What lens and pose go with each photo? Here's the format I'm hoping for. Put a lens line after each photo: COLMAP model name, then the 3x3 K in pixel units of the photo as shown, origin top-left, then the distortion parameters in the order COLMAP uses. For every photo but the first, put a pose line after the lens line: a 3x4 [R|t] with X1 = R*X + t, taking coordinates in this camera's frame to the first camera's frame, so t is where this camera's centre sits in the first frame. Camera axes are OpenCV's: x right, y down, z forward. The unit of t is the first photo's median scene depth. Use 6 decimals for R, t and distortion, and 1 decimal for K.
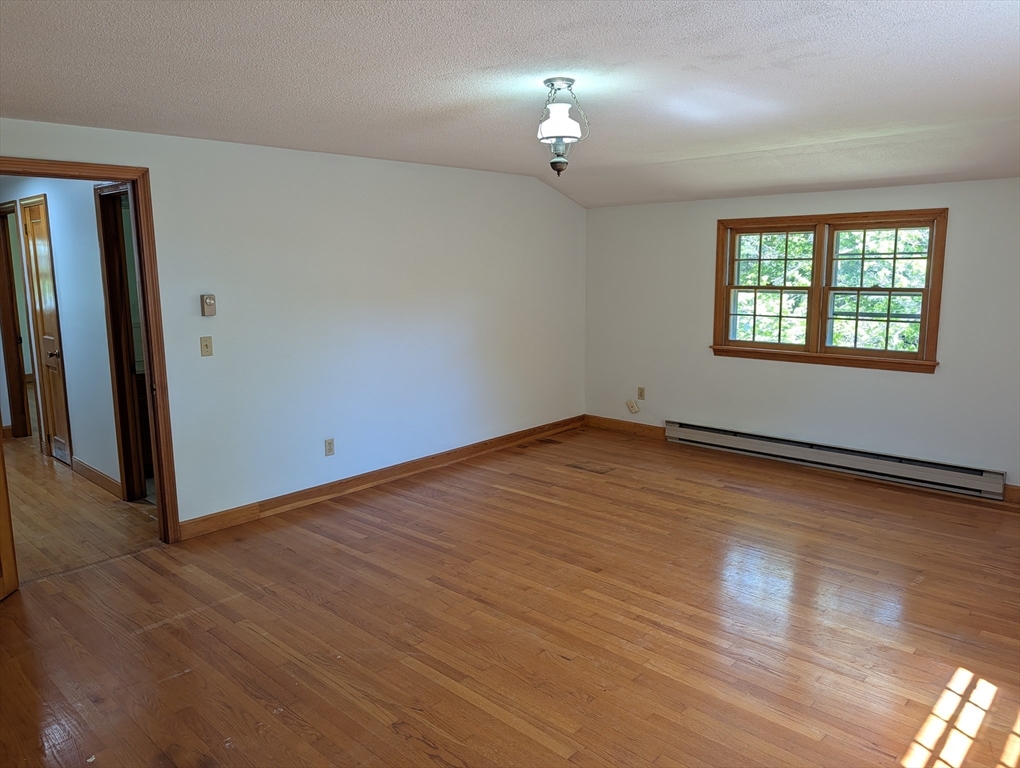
lens RADIAL K [[729.5, 0, 505.0], [0, 729.5, 382.1], [0, 0, 1]] dist [0.044786, -0.054929]
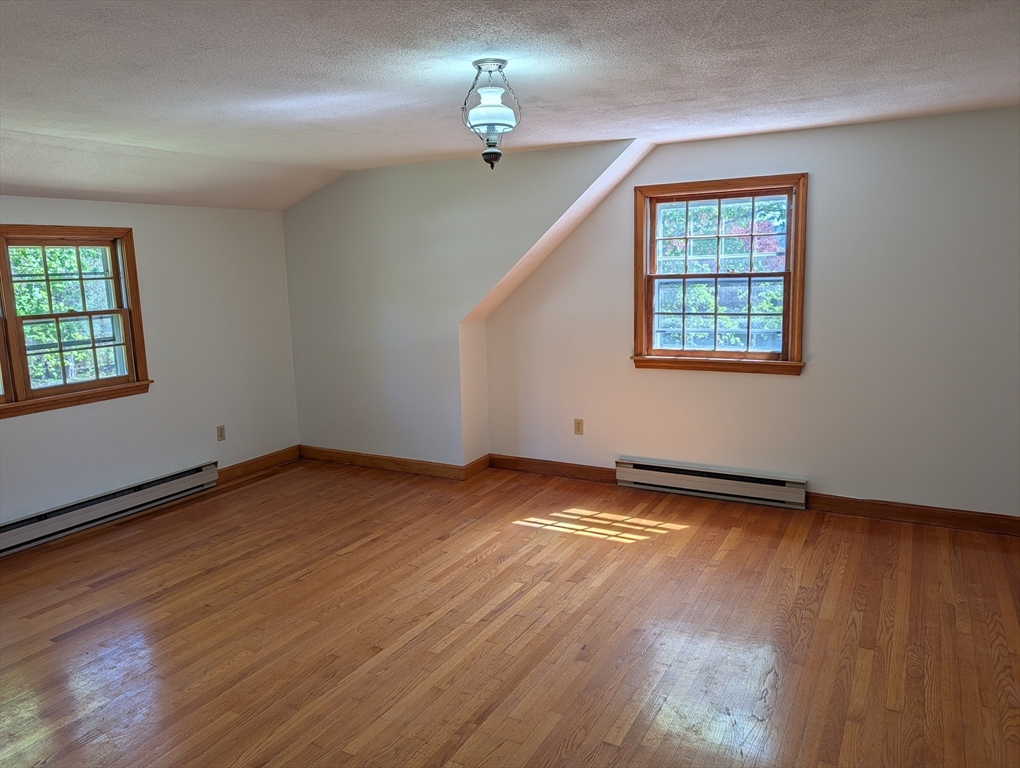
lens RADIAL K [[729.5, 0, 505.0], [0, 729.5, 382.1], [0, 0, 1]] dist [0.044786, -0.054929]
pose [[-0.234666, -0.135241, 0.962622, -0.511234], [0.191148, 0.964521, 0.182105, -0.117486], [-0.953097, 0.226737, -0.200489, 0.753014]]
